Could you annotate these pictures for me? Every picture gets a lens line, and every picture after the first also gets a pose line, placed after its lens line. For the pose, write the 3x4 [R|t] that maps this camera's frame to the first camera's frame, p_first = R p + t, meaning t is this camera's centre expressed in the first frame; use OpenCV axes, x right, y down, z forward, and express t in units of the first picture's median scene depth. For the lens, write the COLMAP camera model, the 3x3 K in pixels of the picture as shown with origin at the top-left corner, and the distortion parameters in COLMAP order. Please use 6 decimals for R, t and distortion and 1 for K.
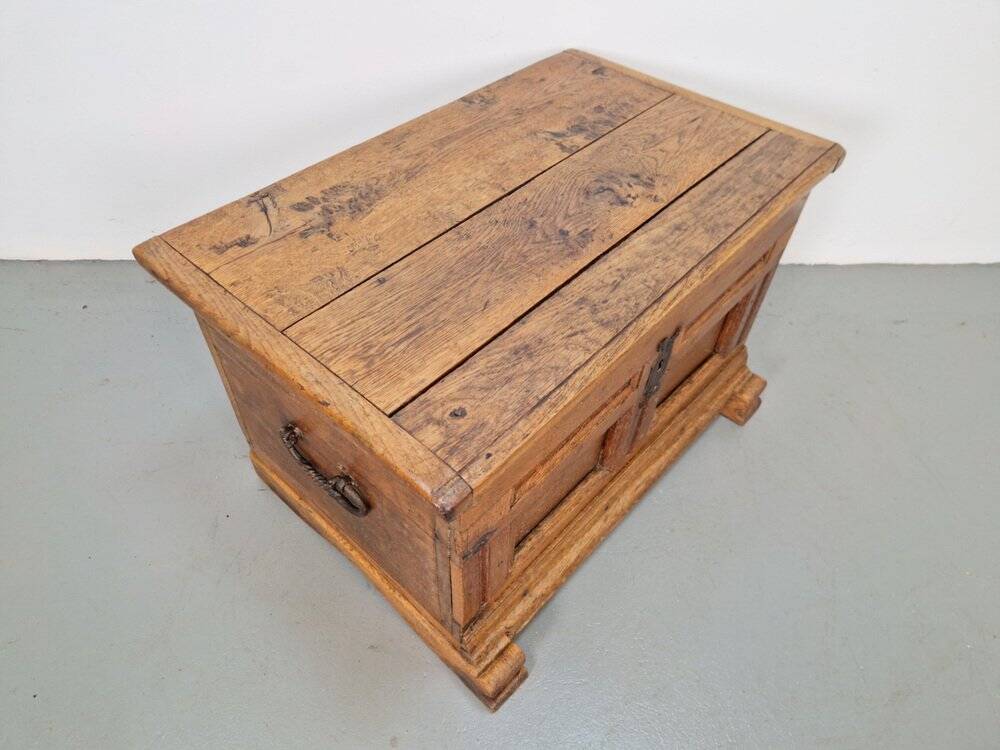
lens RADIAL K [[670.4, 0, 483.6], [0, 670.4, 381.9], [0, 0, 1]] dist [0.065986, -0.060488]
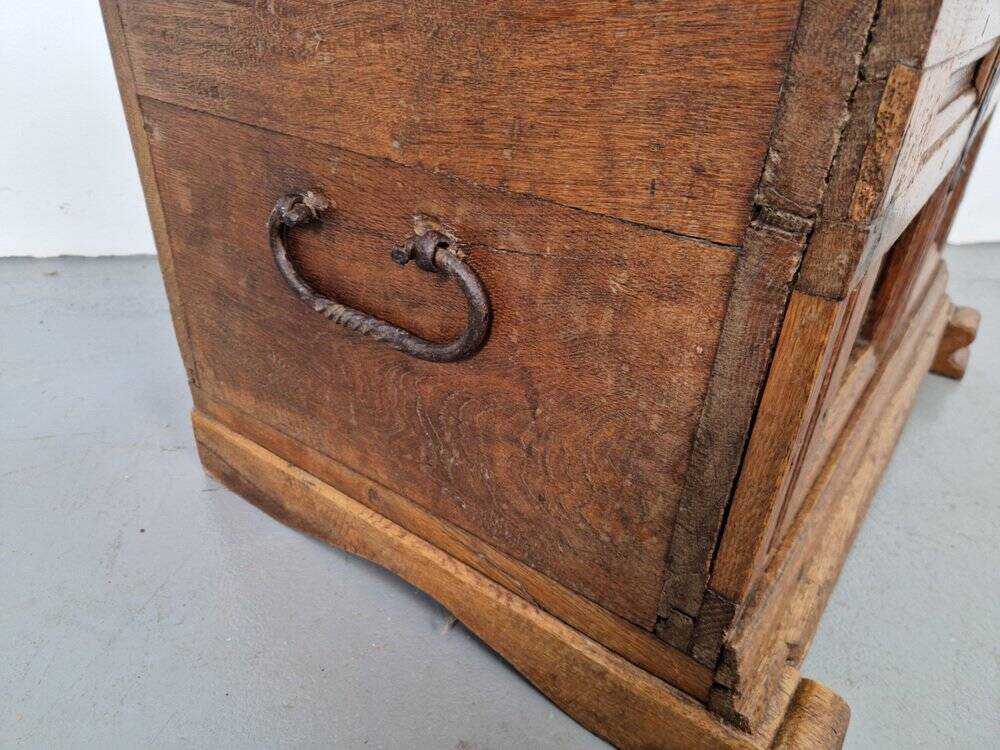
lens RADIAL K [[670.4, 0, 478.5], [0, 670.4, 389.2], [0, 0, 1]] dist [0.065986, -0.060488]
pose [[0.995523, -0.045811, 0.082672, -0.200534], [0.067653, 0.956192, -0.284816, 0.330209], [-0.066002, 0.289134, 0.955011, 0.568756]]
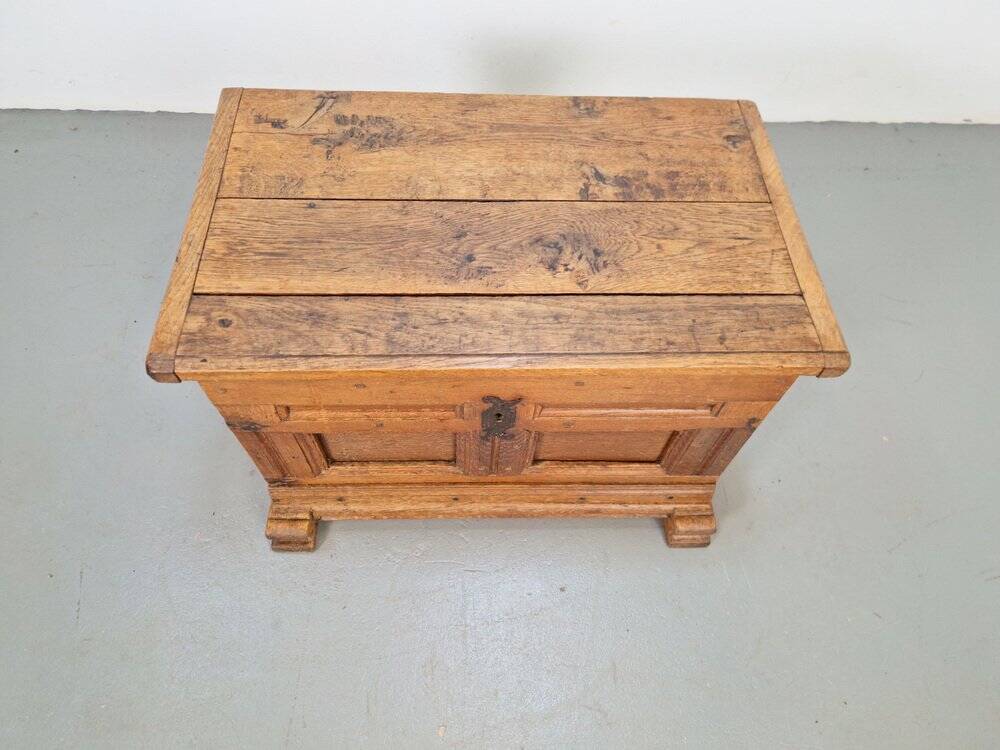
lens RADIAL K [[670.4, 0, 489.1], [0, 670.4, 379.6], [0, 0, 1]] dist [0.065986, -0.060488]
pose [[0.698338, 0.609594, -0.375127, 0.595906], [-0.546186, 0.792562, 0.271158, -0.339625], [0.462607, 0.015529, 0.886427, 0.069444]]
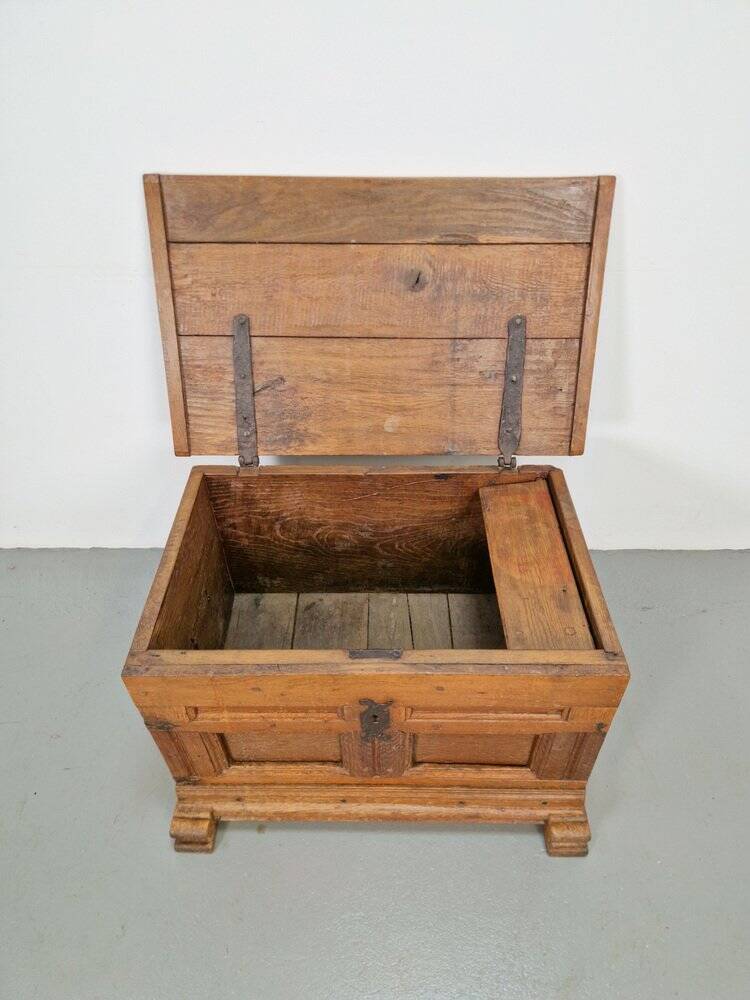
lens RADIAL K [[670.4, 0, 371.8], [0, 670.4, 502.1], [0, 0, 1]] dist [0.065986, -0.060488]
pose [[0.669406, 0.479892, -0.567098, 0.745335], [-0.532712, 0.842136, 0.083819, -0.443630], [0.517797, 0.245991, 0.819374, -0.087945]]
